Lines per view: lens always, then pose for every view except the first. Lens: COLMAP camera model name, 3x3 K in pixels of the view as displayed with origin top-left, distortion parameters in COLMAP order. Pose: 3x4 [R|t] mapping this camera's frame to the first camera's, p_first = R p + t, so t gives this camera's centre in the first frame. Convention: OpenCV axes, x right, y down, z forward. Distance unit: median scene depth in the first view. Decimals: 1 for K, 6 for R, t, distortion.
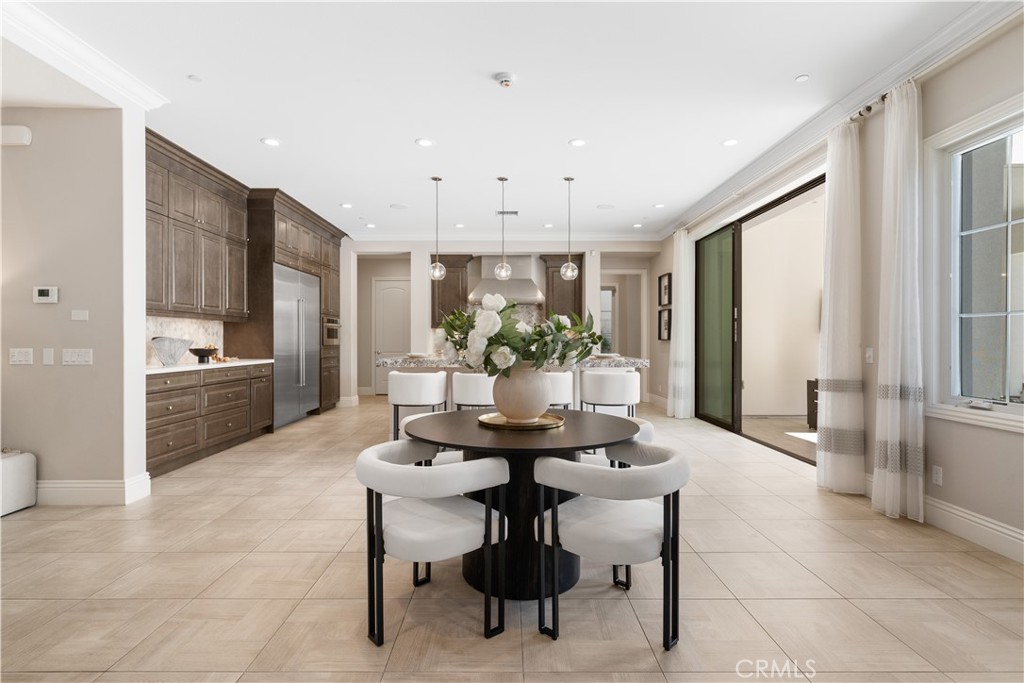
lens RADIAL K [[492.8, 0, 505.5], [0, 492.8, 342.5], [0, 0, 1]] dist [-0.013378, 0.000564]
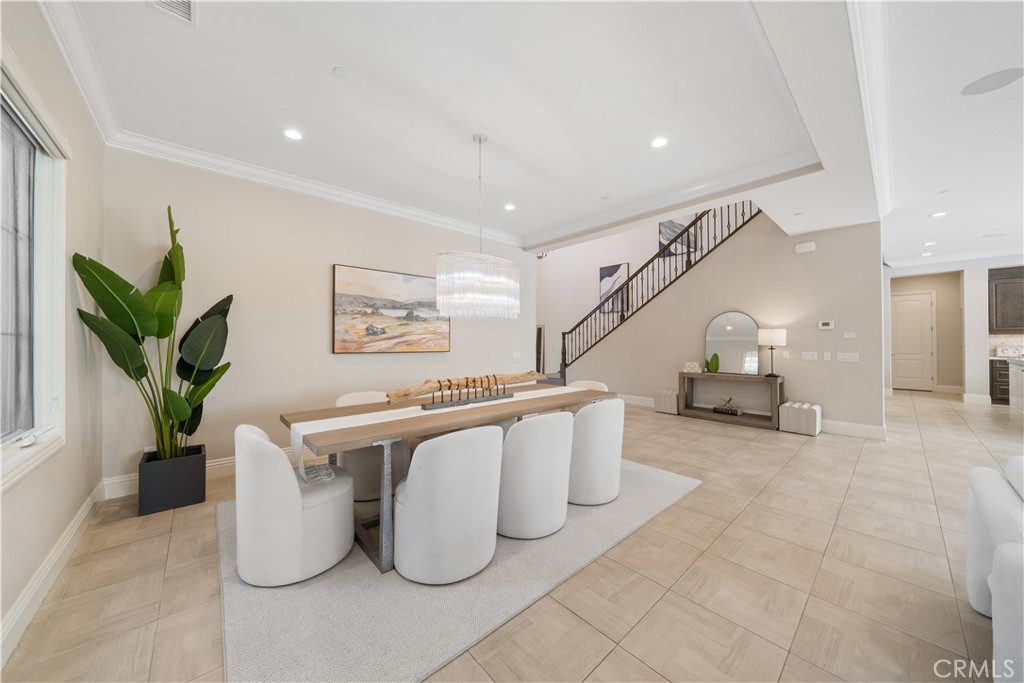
lens RADIAL K [[356.2, 0, 506.4], [0, 356.2, 339.1], [0, 0, 1]] dist [-0.001356, -0.000067]
pose [[0.667711, -0.006565, -0.744391, -0.423276], [-0.001166, 0.999951, -0.009866, -0.014917], [0.744419, 0.007456, 0.667671, -0.520866]]
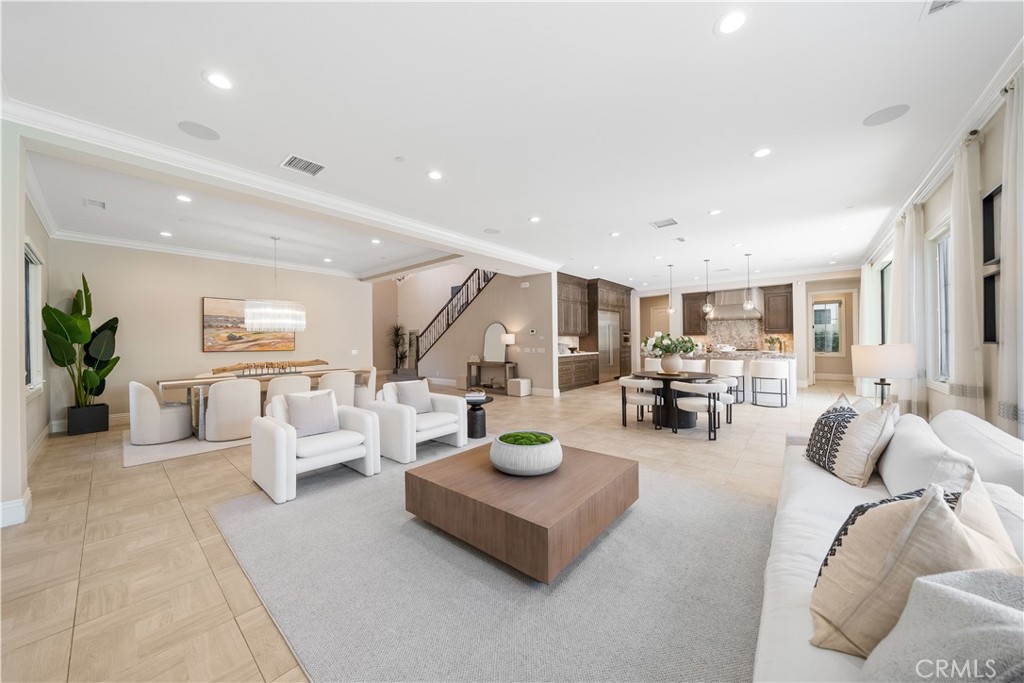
lens RADIAL K [[347.0, 0, 507.0], [0, 347.0, 339.8], [0, 0, 1]] dist [0.000703, 0.000082]
pose [[0.763867, -0.013155, -0.645239, 0.250231], [0.009505, 0.999913, -0.009134, -0.012962], [0.645303, 0.000844, 0.763926, -0.520005]]
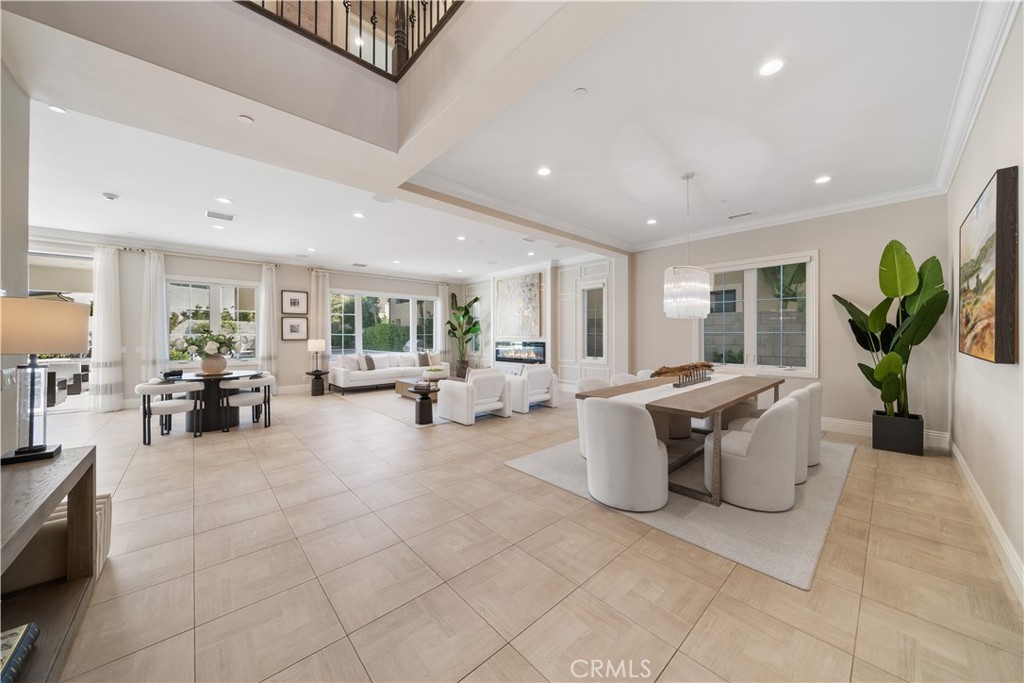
lens RADIAL K [[347.0, 0, 507.0], [0, 347.0, 339.8], [0, 0, 1]] dist [0.000703, 0.000082]
pose [[-0.673239, -0.006607, 0.739396, -1.066330], [0.005369, 0.999890, 0.013824, -0.021031], [-0.739406, 0.013277, -0.673129, 0.452322]]
